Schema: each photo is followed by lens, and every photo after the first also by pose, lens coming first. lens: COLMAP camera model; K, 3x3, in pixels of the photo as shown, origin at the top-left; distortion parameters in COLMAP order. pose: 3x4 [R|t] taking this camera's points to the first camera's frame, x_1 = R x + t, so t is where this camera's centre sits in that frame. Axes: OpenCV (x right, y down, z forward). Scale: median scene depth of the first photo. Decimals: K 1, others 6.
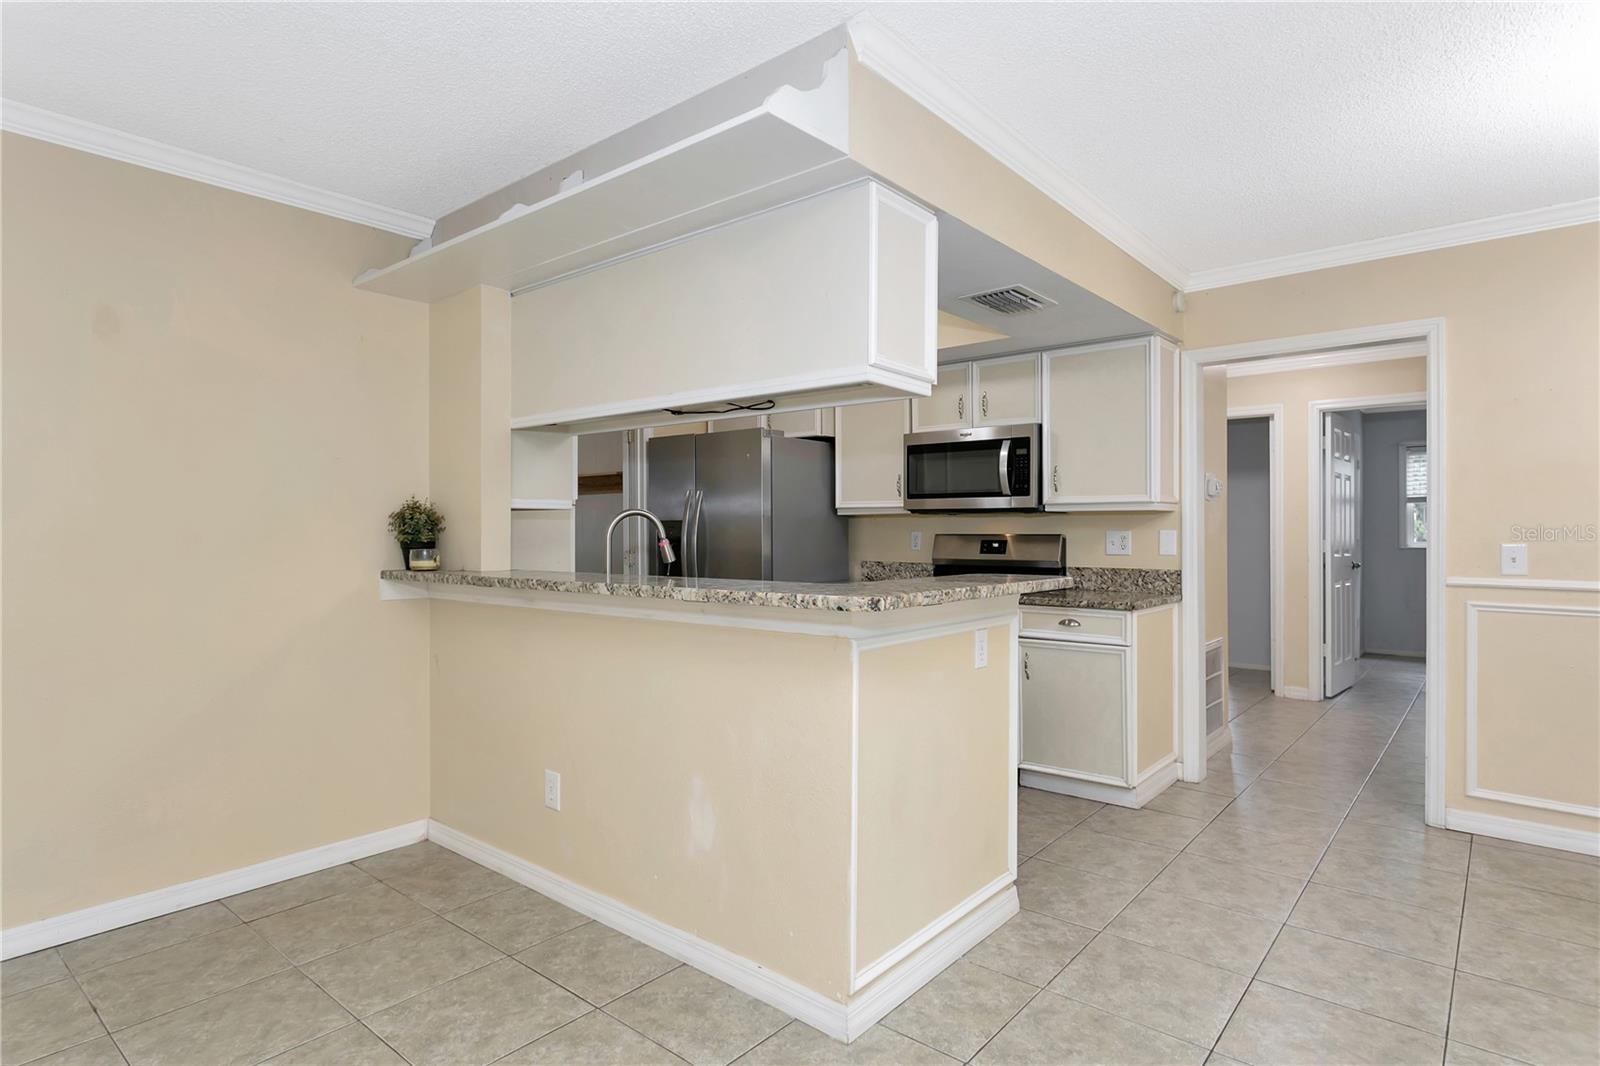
lens RADIAL K [[849.8, 0, 803.7], [0, 849.8, 523.7], [0, 0, 1]] dist [0.008325, -0.001238]
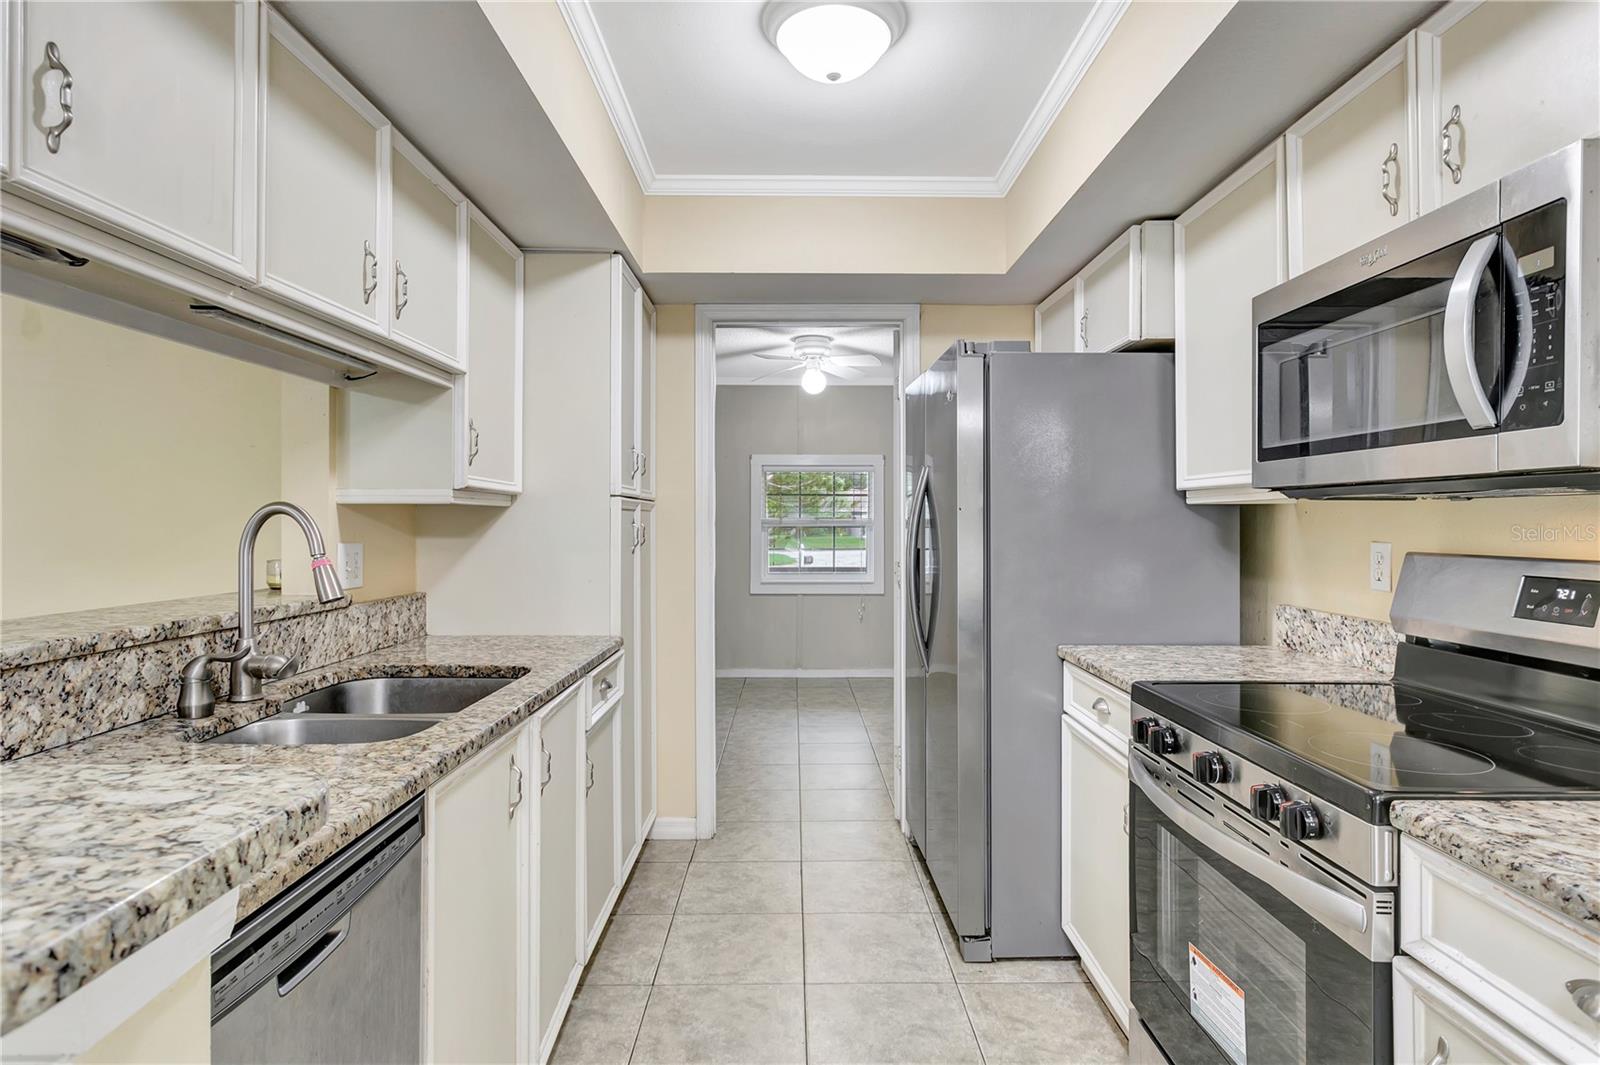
lens RADIAL K [[849.8, 0, 800.3], [0, 849.8, 520.2], [0, 0, 1]] dist [0.008325, -0.001238]
pose [[0.648383, -0.000970, -0.761314, 0.319829], [0.007135, 0.999963, 0.004803, -0.006304], [0.761281, -0.008546, 0.648366, 0.662599]]
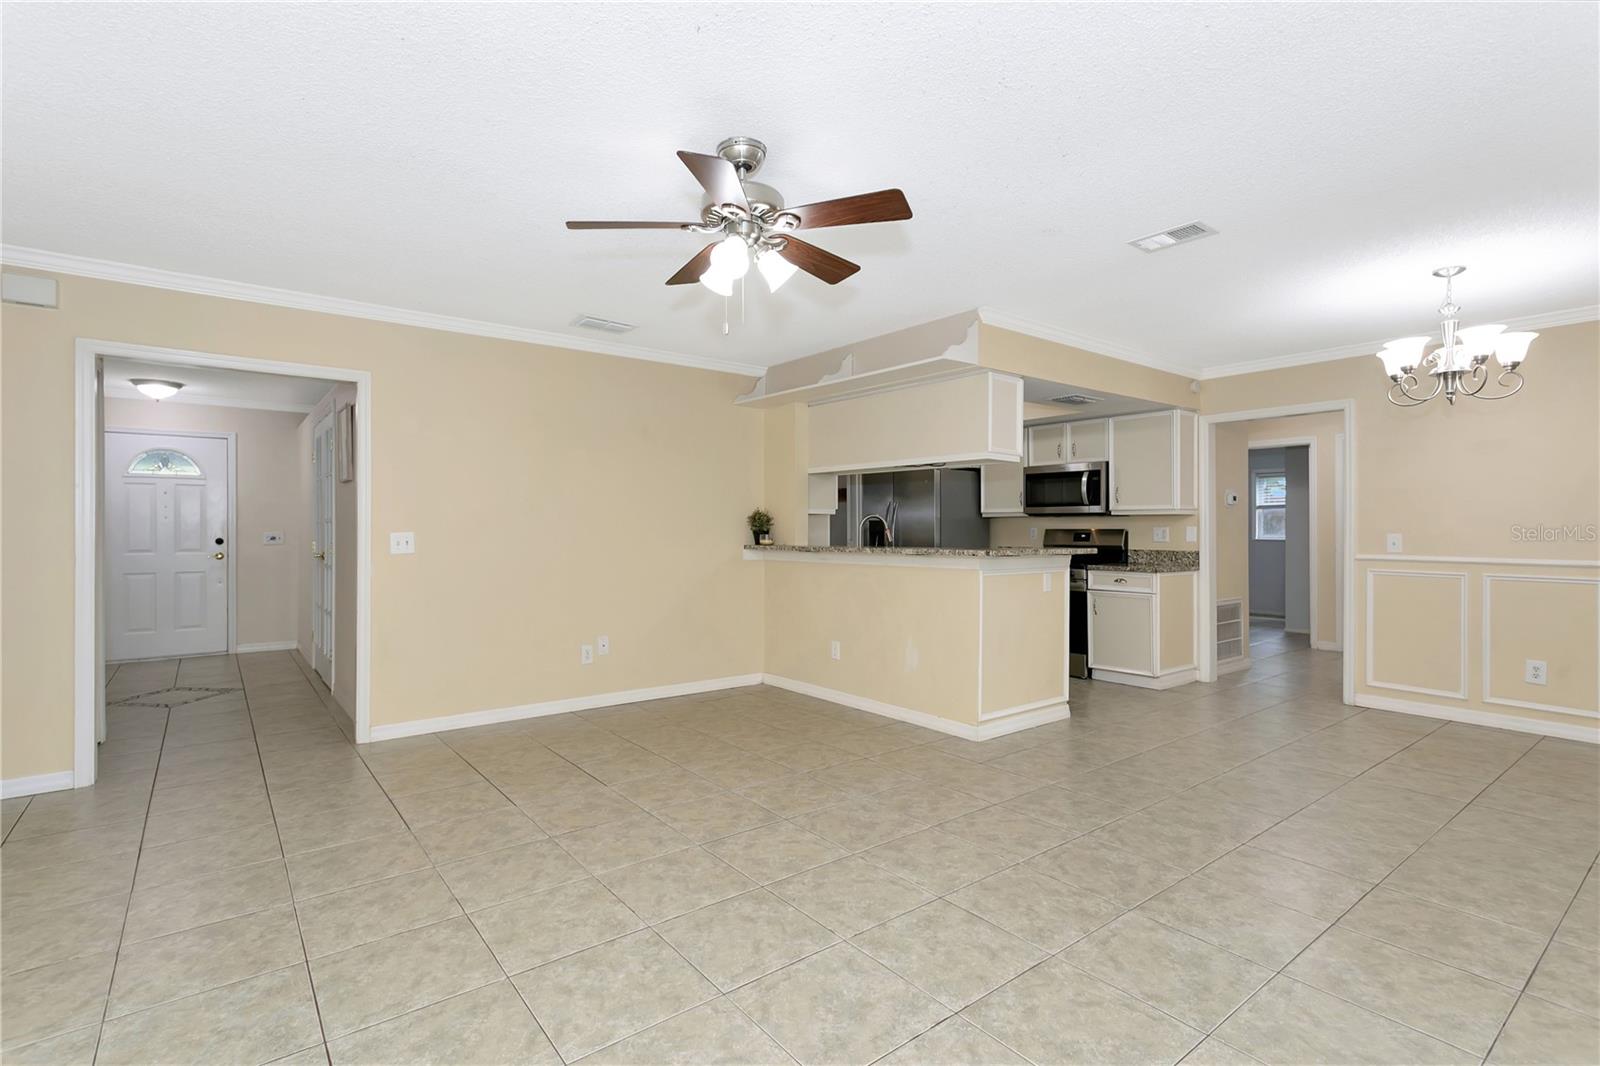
lens RADIAL K [[768.0, 0, 822.3], [0, 768.0, 525.8], [0, 0, 1]] dist [0.014408, -0.000153]
pose [[0.983075, 0.001523, -0.183195, 0.009233], [-0.001533, 0.999999, 0.000088, 0.007558], [0.183195, 0.000194, 0.983077, -0.579786]]
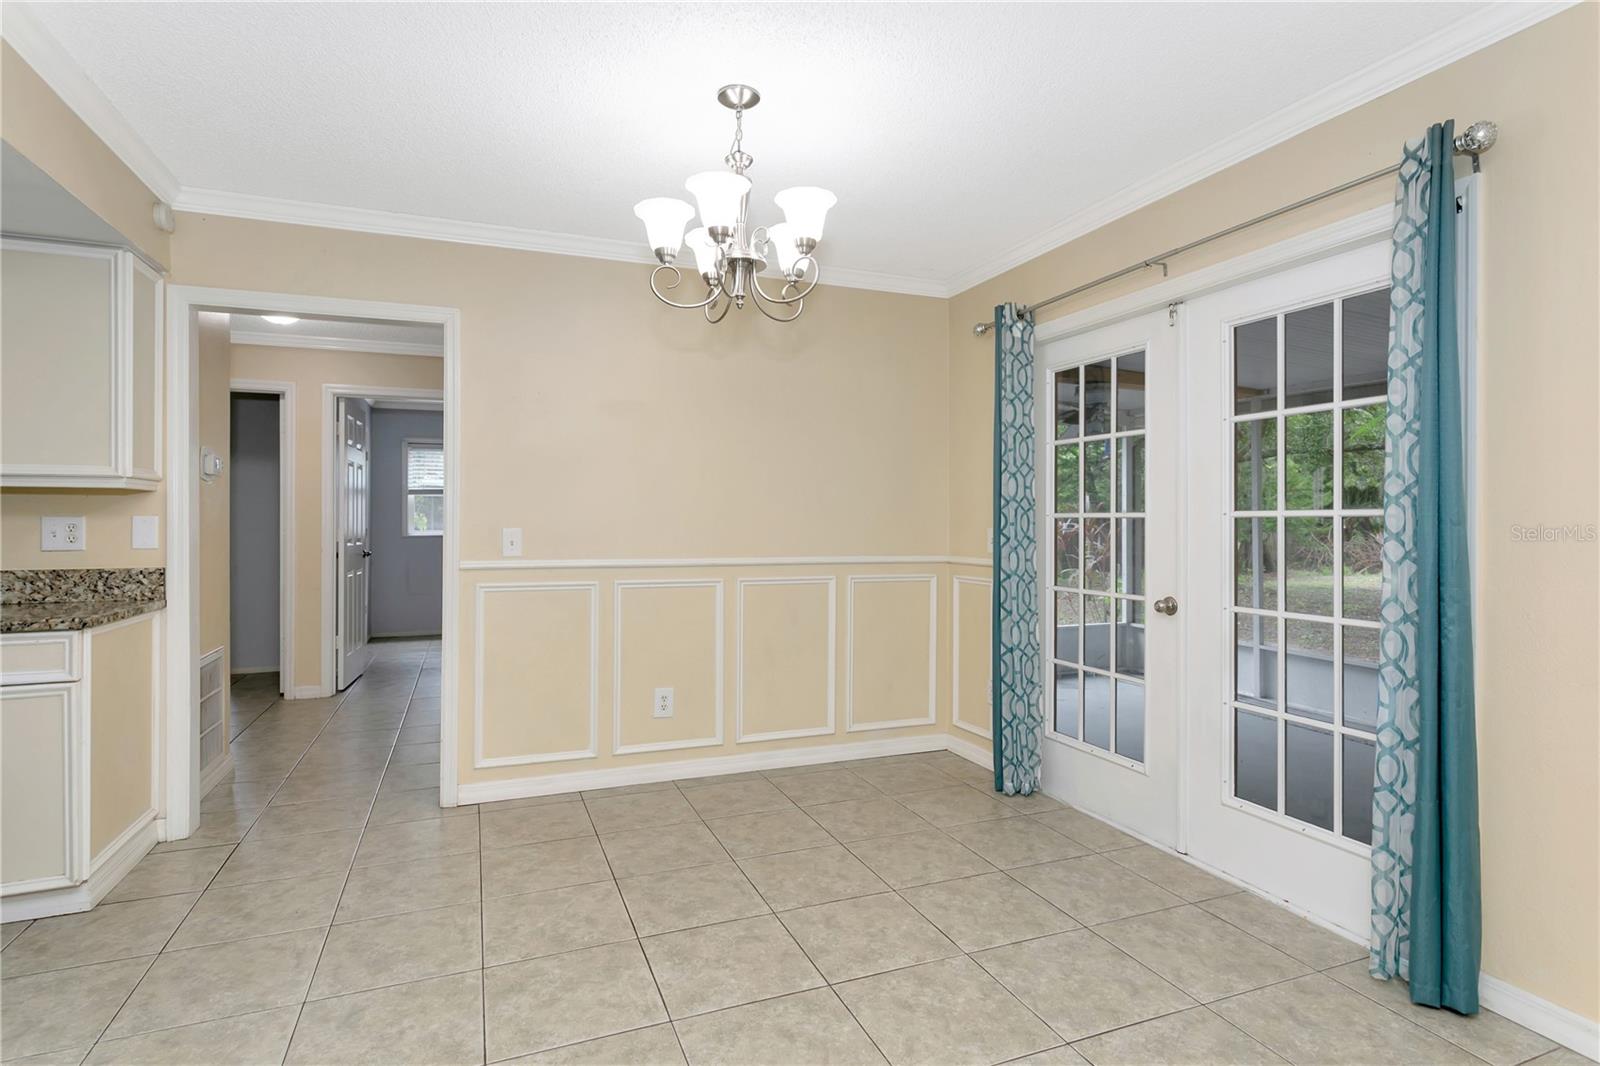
lens RADIAL K [[820.1, 0, 795.4], [0, 820.1, 517.1], [0, 0, 1]] dist [-0.004970, 0.000453]
pose [[0.482748, 0.003205, 0.875753, 0.072924], [-0.003870, 0.999991, -0.001527, 0.007686], [-0.875751, -0.002652, 0.482756, 0.146979]]
